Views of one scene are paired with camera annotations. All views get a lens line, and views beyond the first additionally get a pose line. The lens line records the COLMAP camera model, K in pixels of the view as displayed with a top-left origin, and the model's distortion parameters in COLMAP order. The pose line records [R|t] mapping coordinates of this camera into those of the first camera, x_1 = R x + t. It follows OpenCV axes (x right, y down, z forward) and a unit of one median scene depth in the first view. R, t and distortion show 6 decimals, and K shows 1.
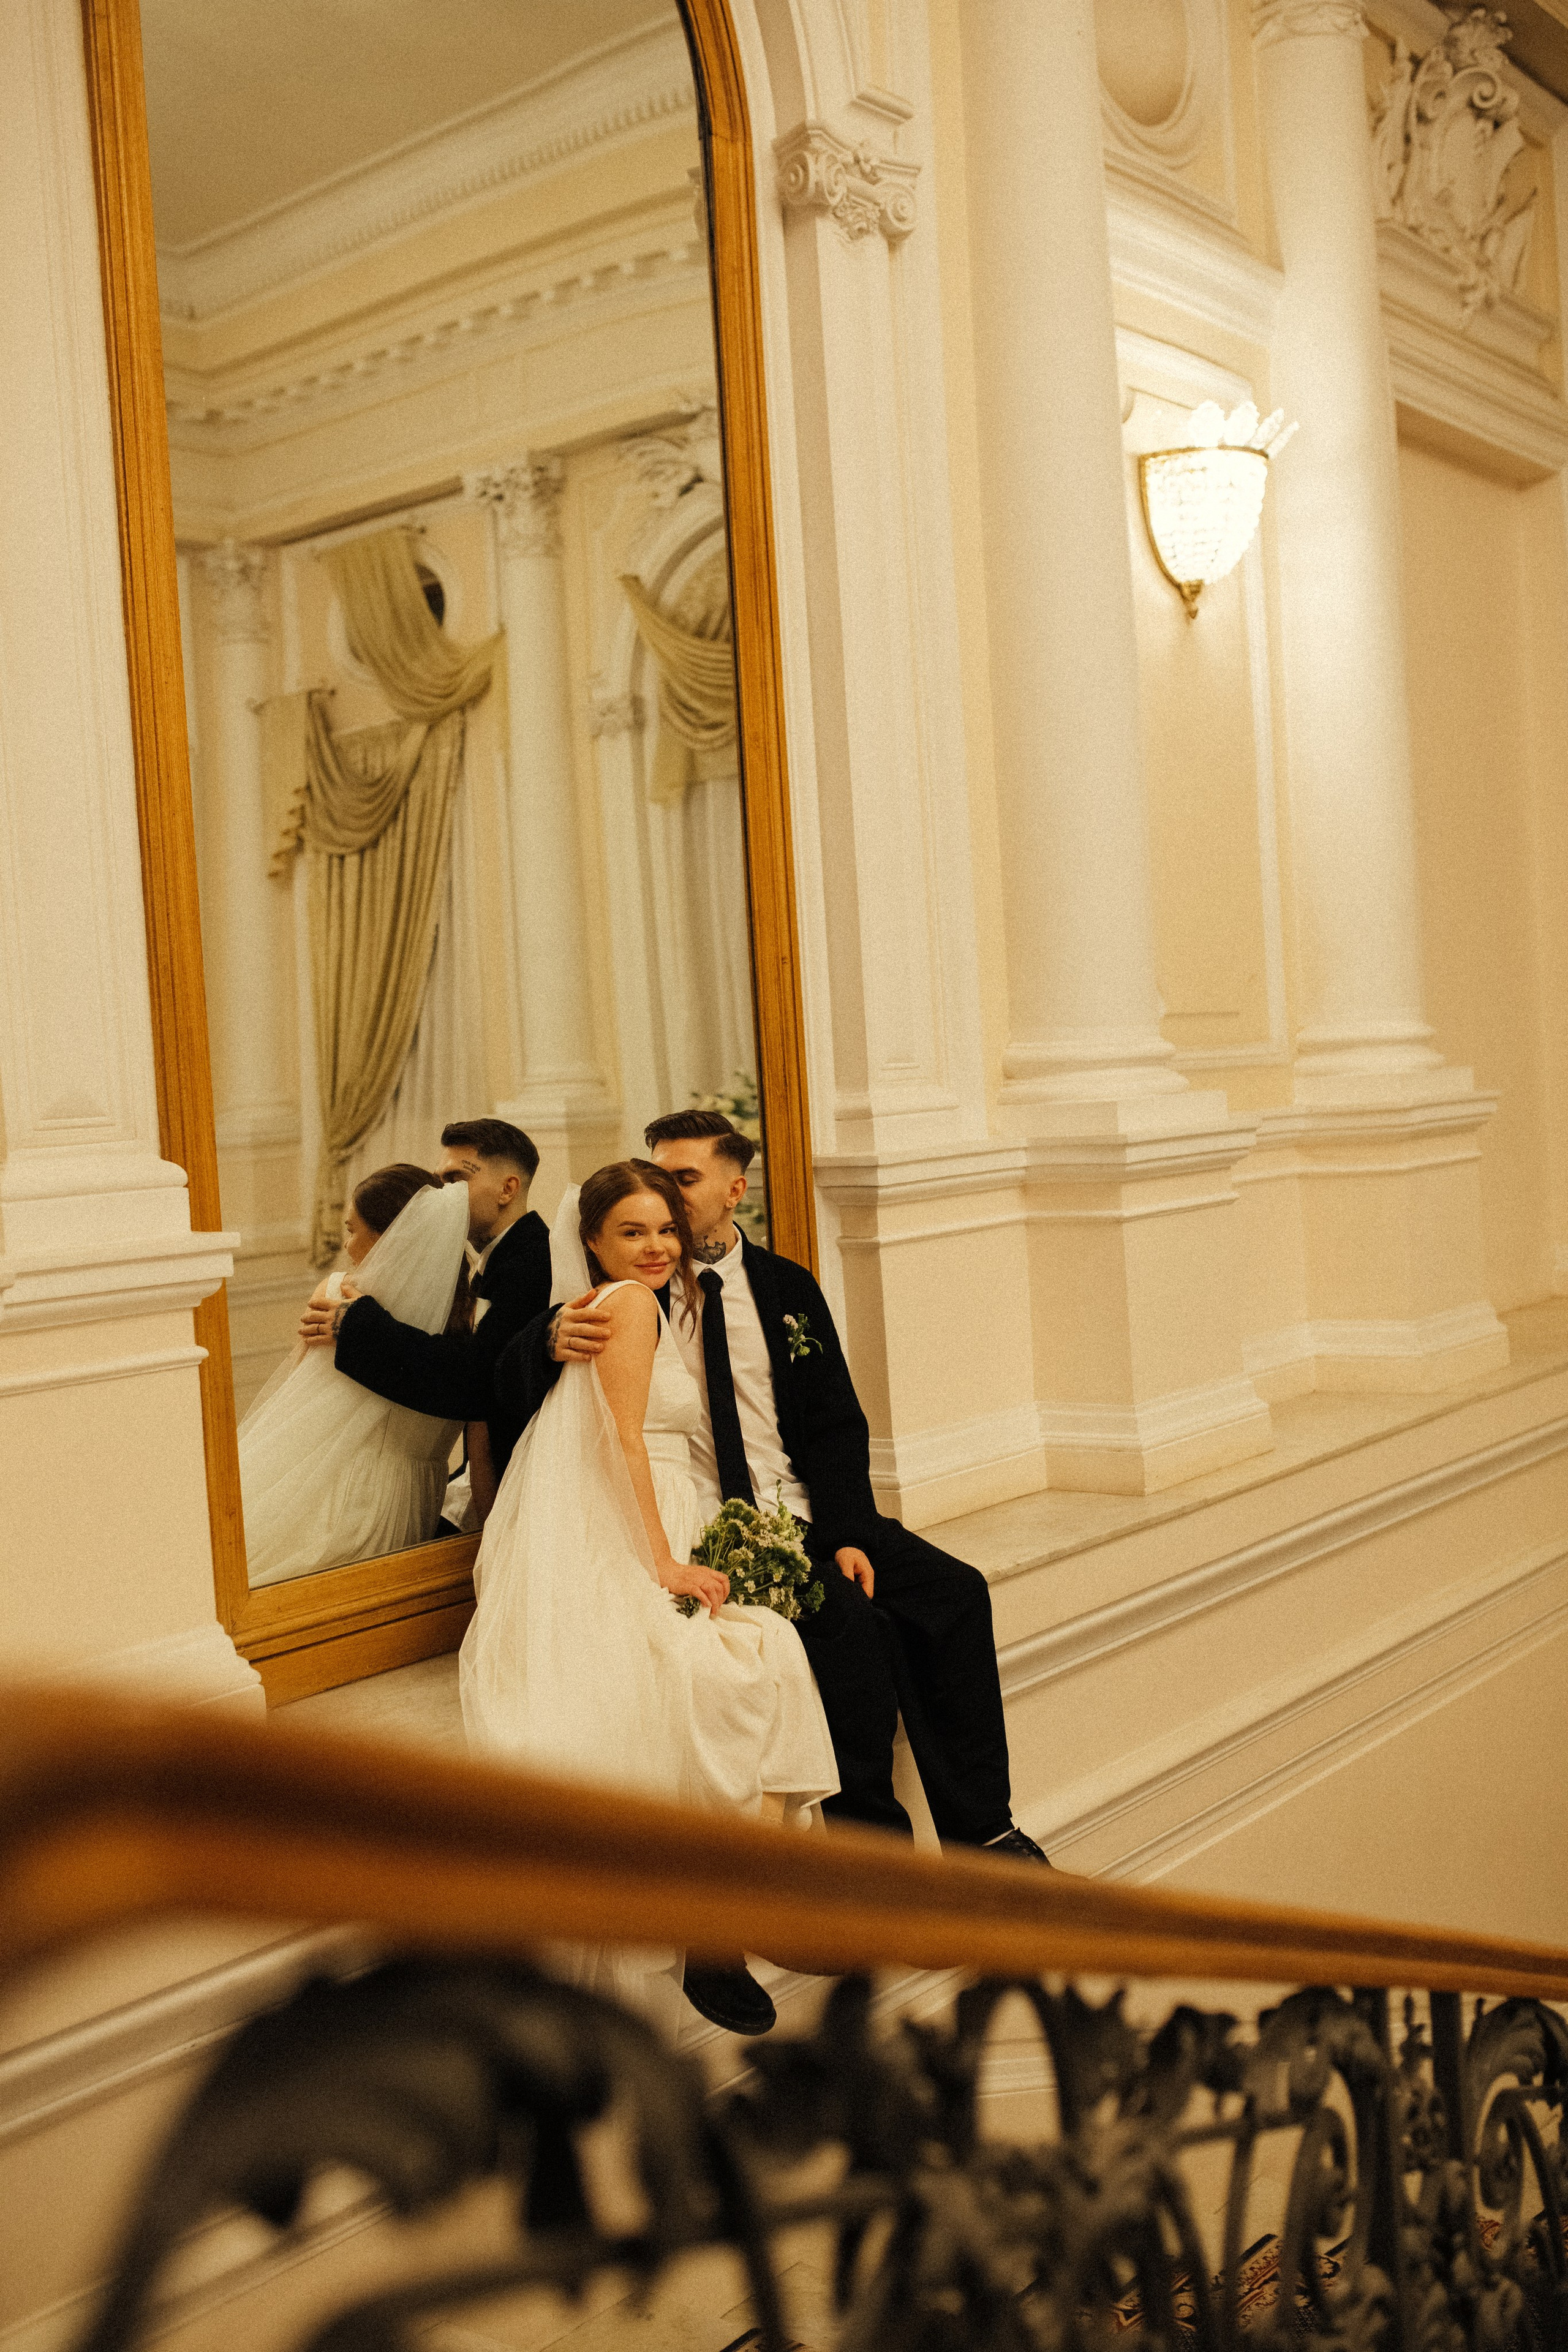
lens RADIAL K [[2263.0, 0, 808.6], [0, 2263.0, 1177.5], [0, 0, 1]] dist [-0.033422, 0.000000]
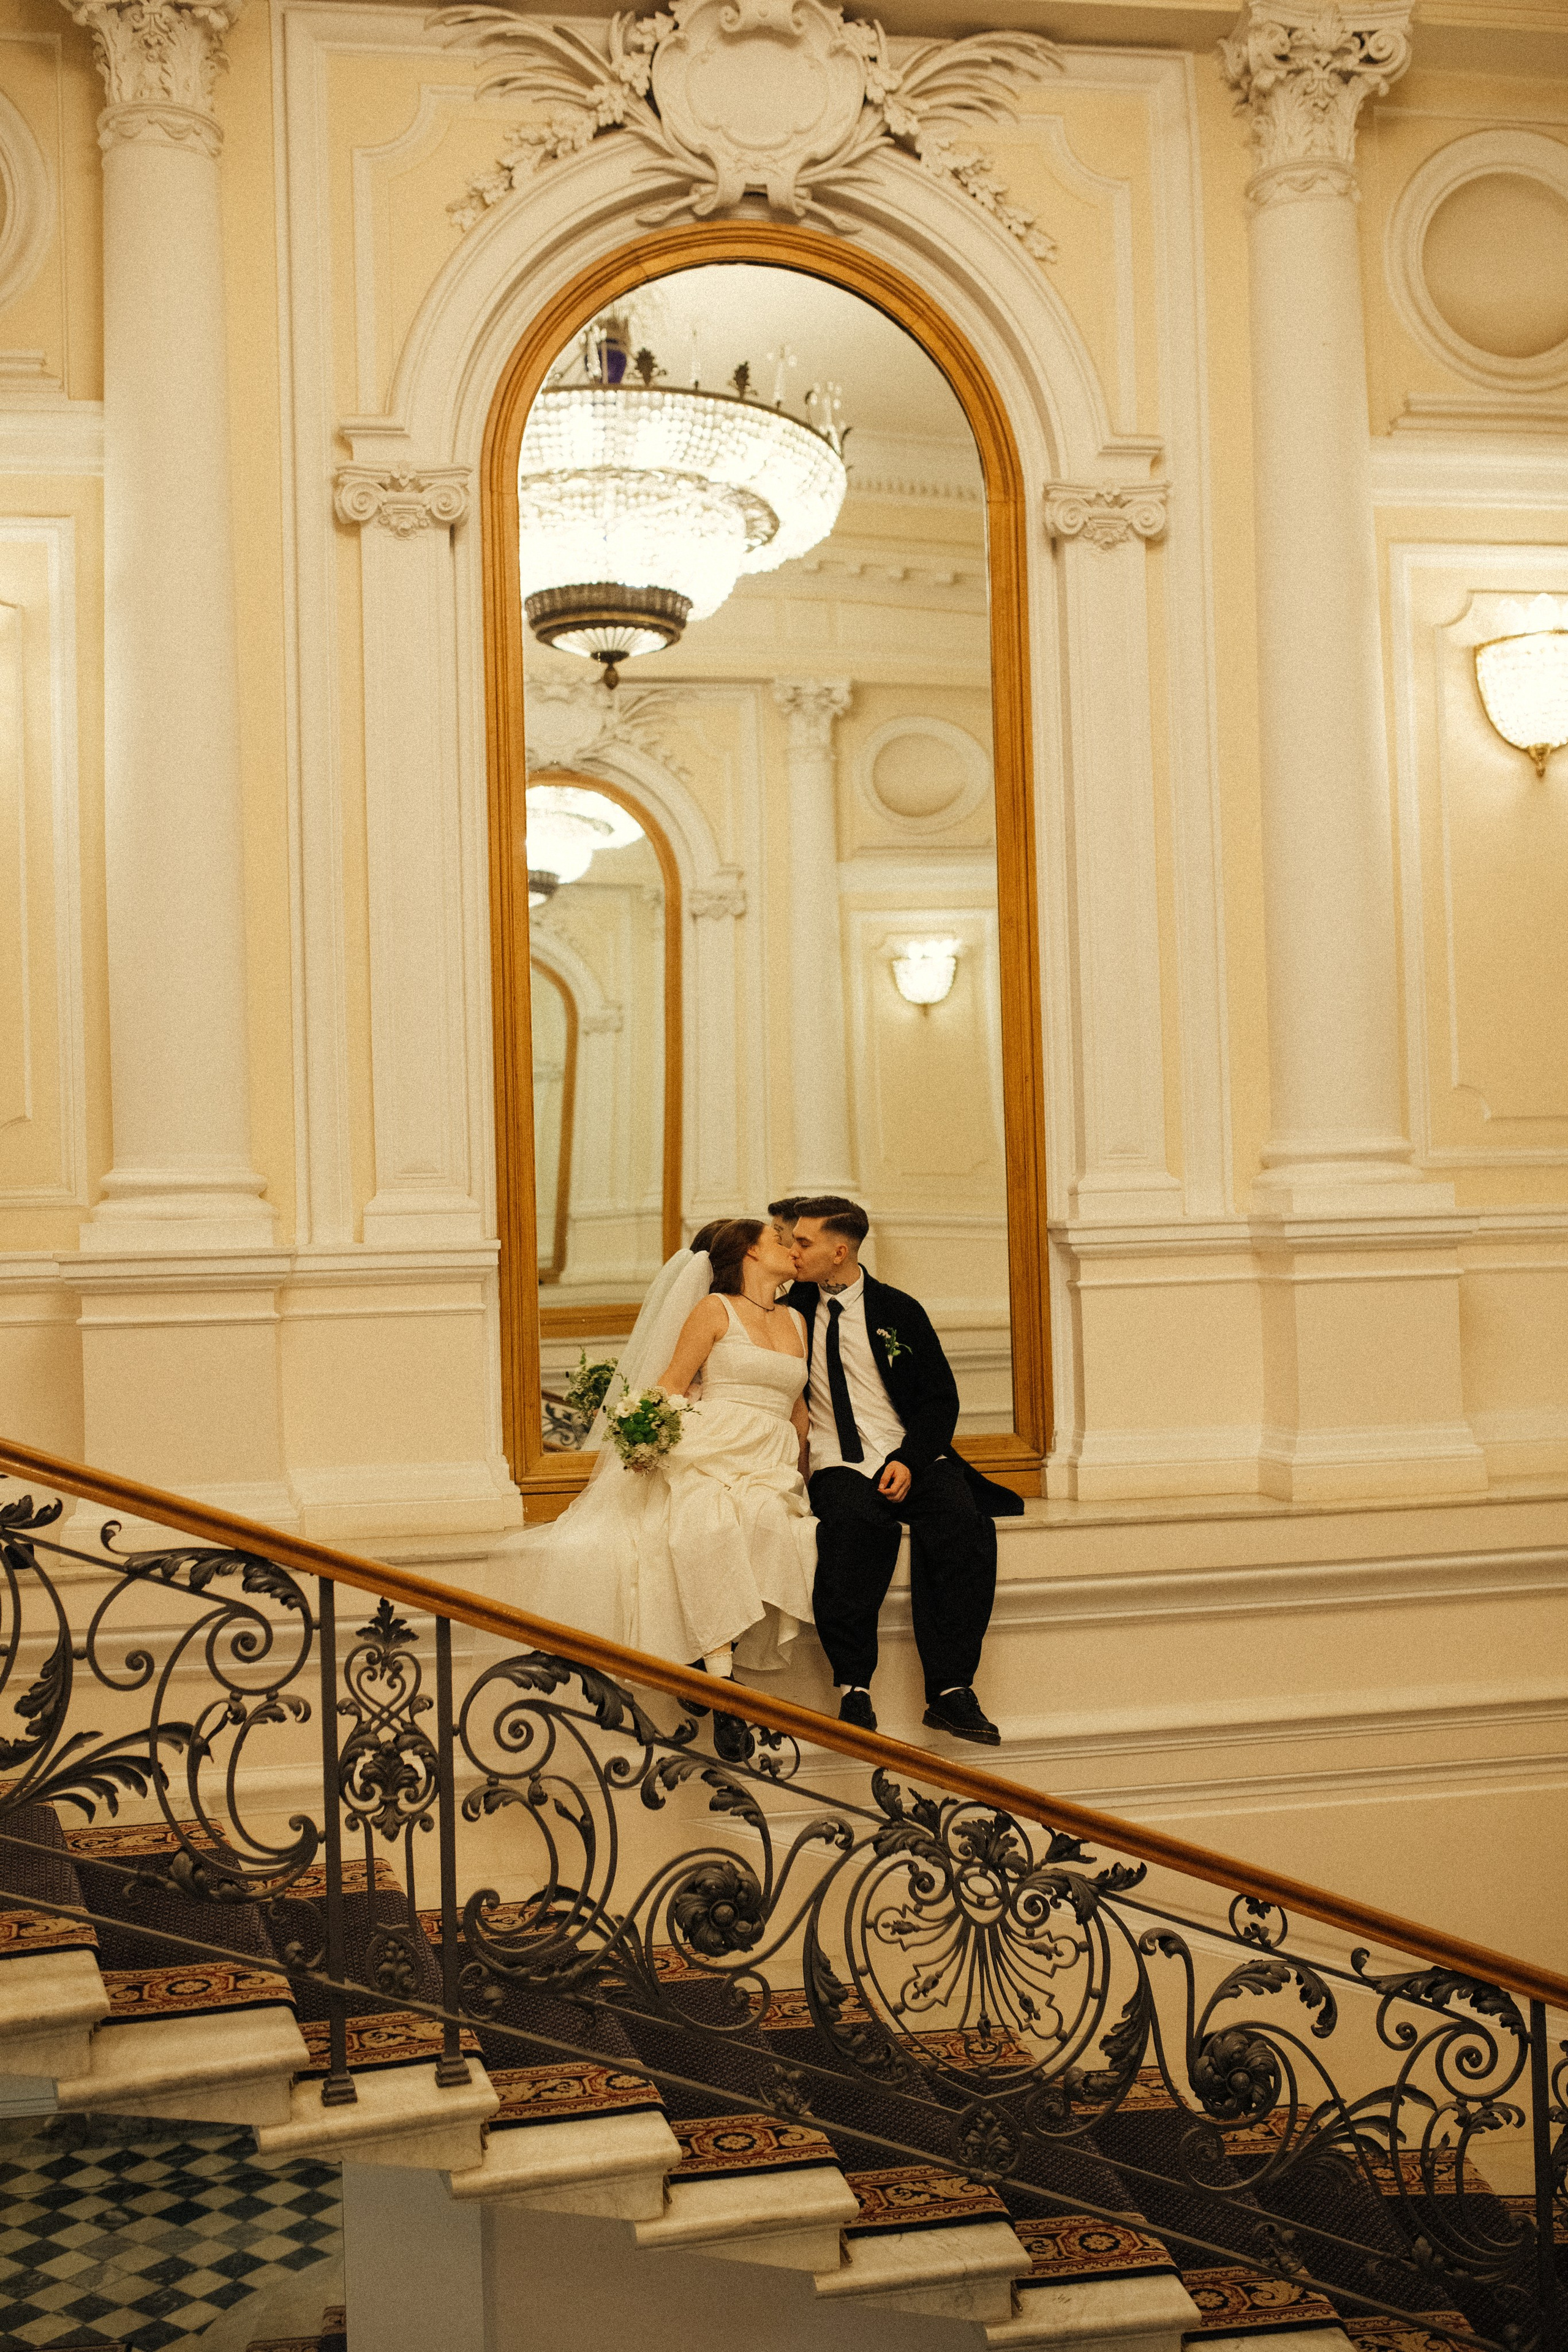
lens RADIAL K [[2263.0, 0, 795.3], [0, 2263.0, 1168.1], [0, 0, 1]] dist [-0.033422, 0.000000]
pose [[0.756367, 0.021159, -0.653805, 0.727445], [-0.048476, 0.998542, -0.023764, -0.001128], [0.652349, 0.049668, 0.756290, -0.129484]]
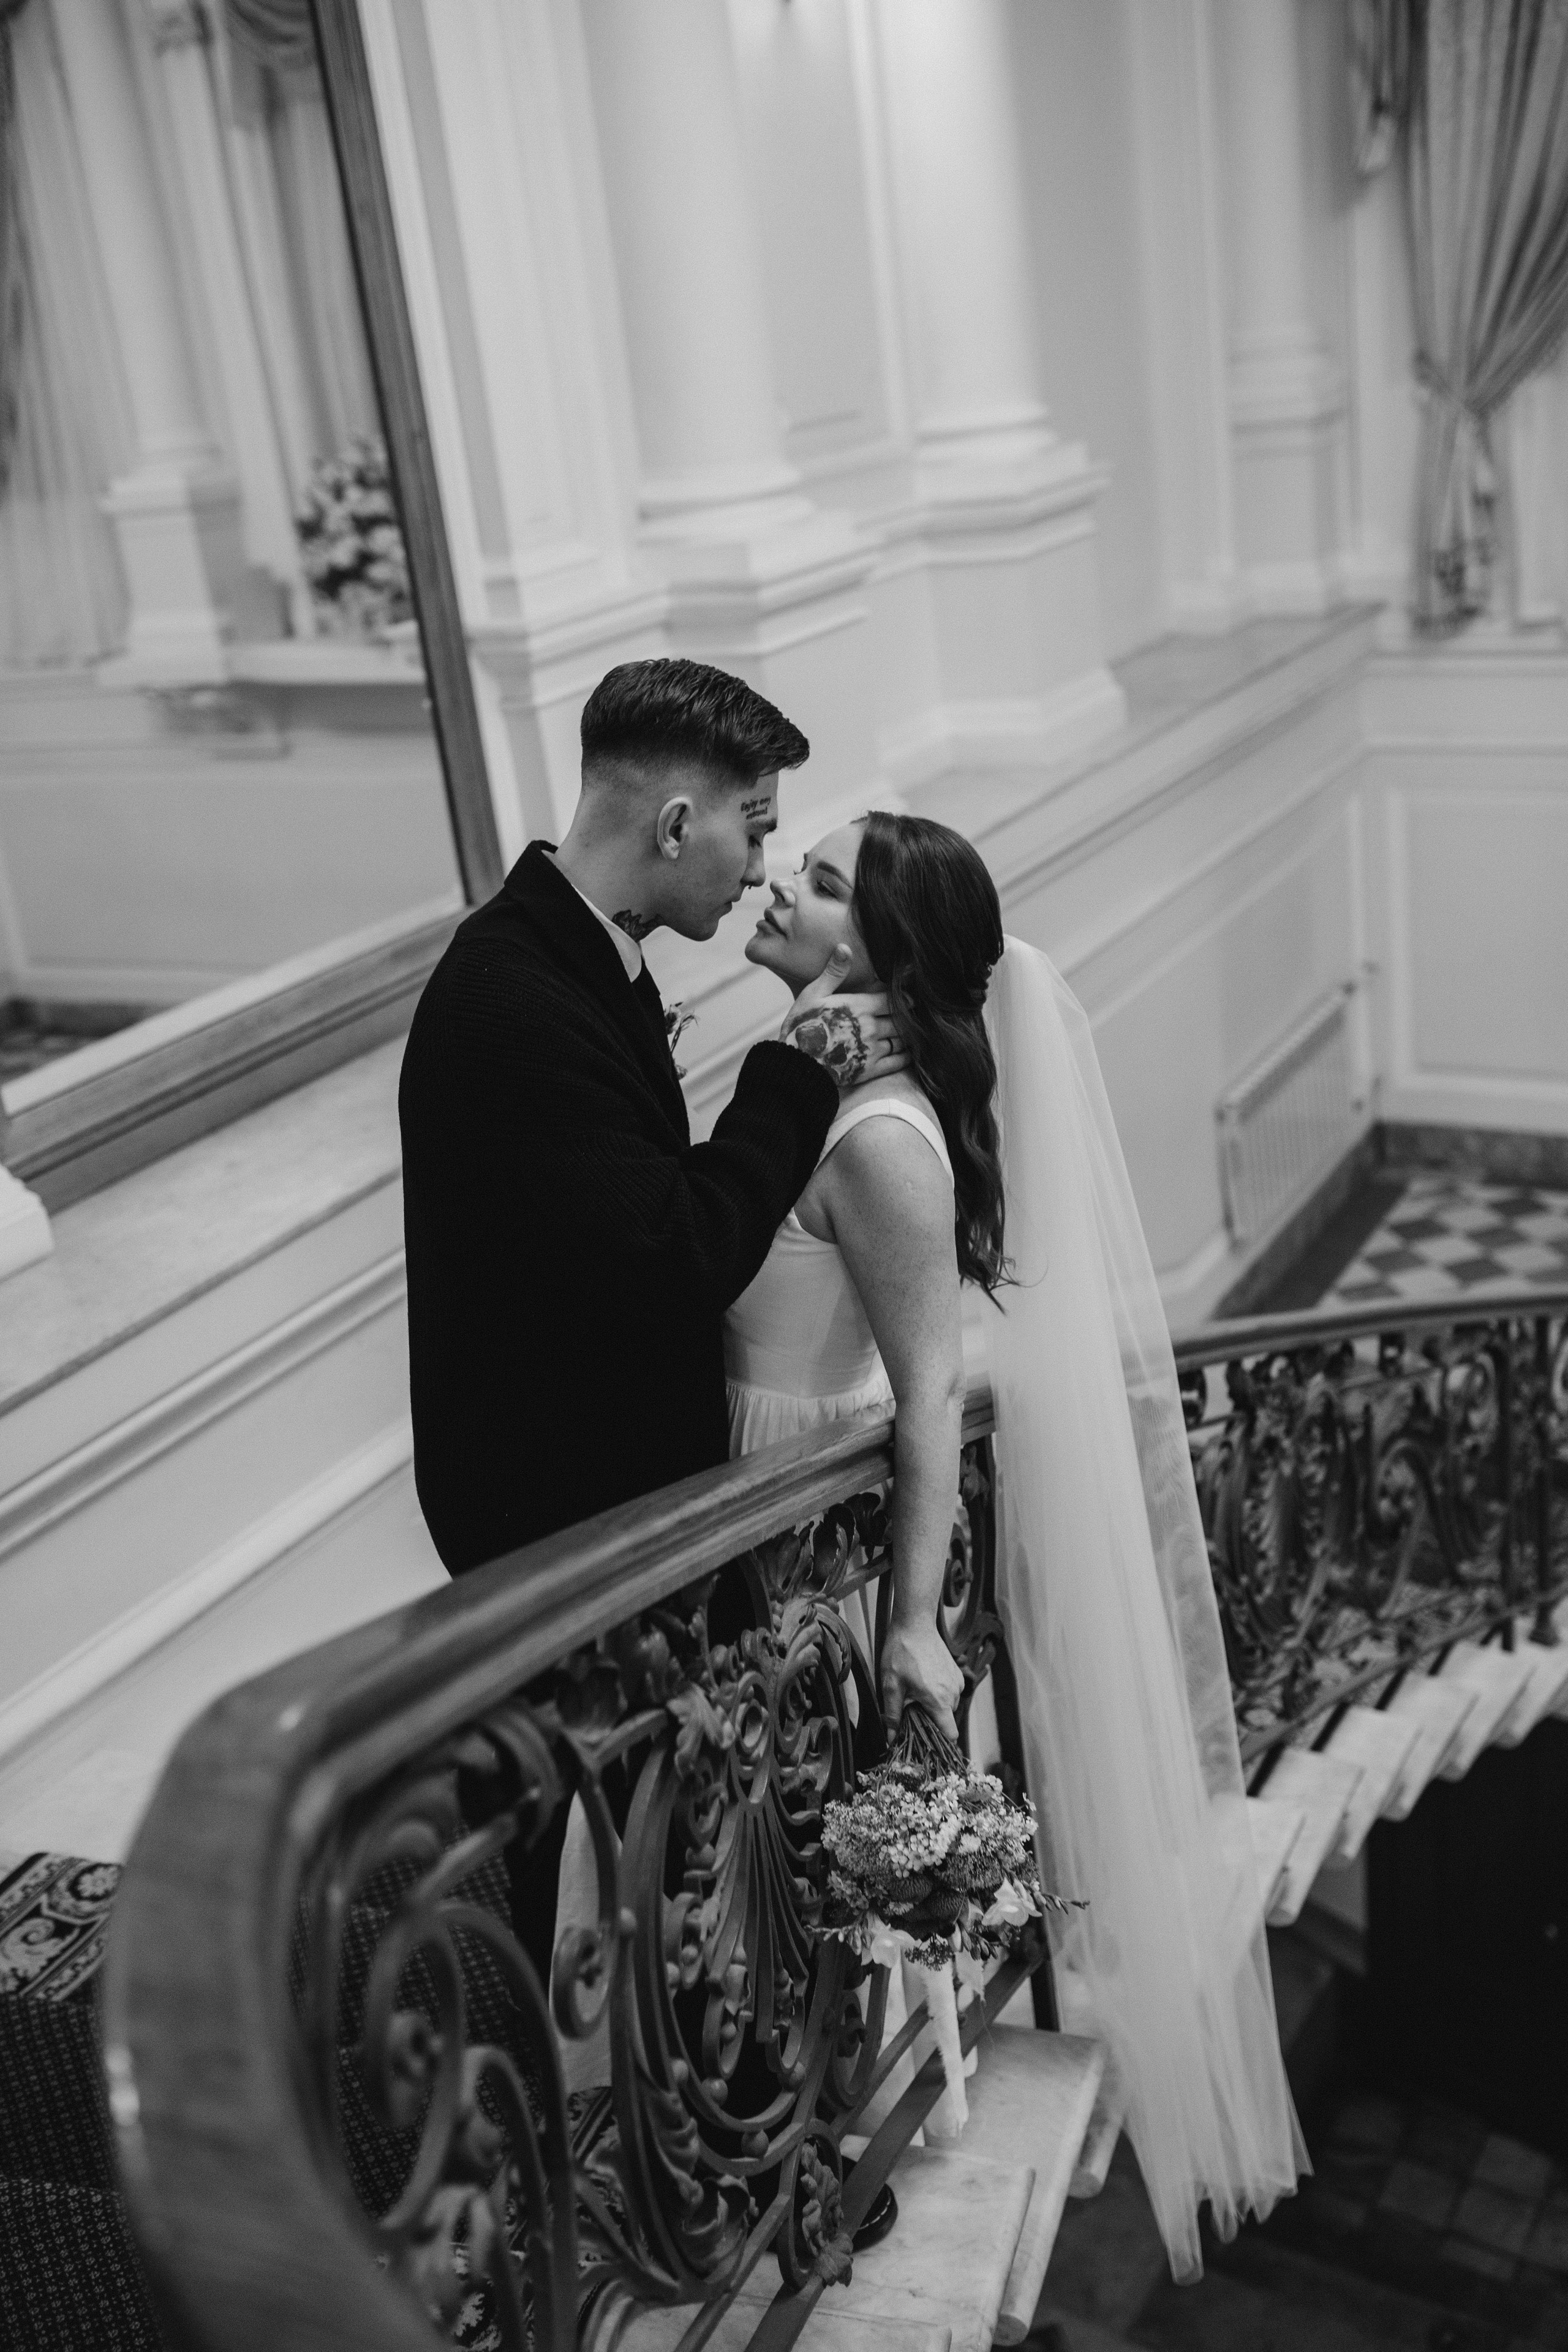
lens RADIAL K [[2263.0, 0, 787.2], [0, 2263.0, 1192.6], [0, 0, 1]] dist [-0.033422, 0.000000]
pose [[0.986799, -0.110299, 0.118580, -0.003607], [0.066950, 0.944556, 0.321451, -0.081797], [-0.147461, -0.309269, 0.939472, -0.080121]]
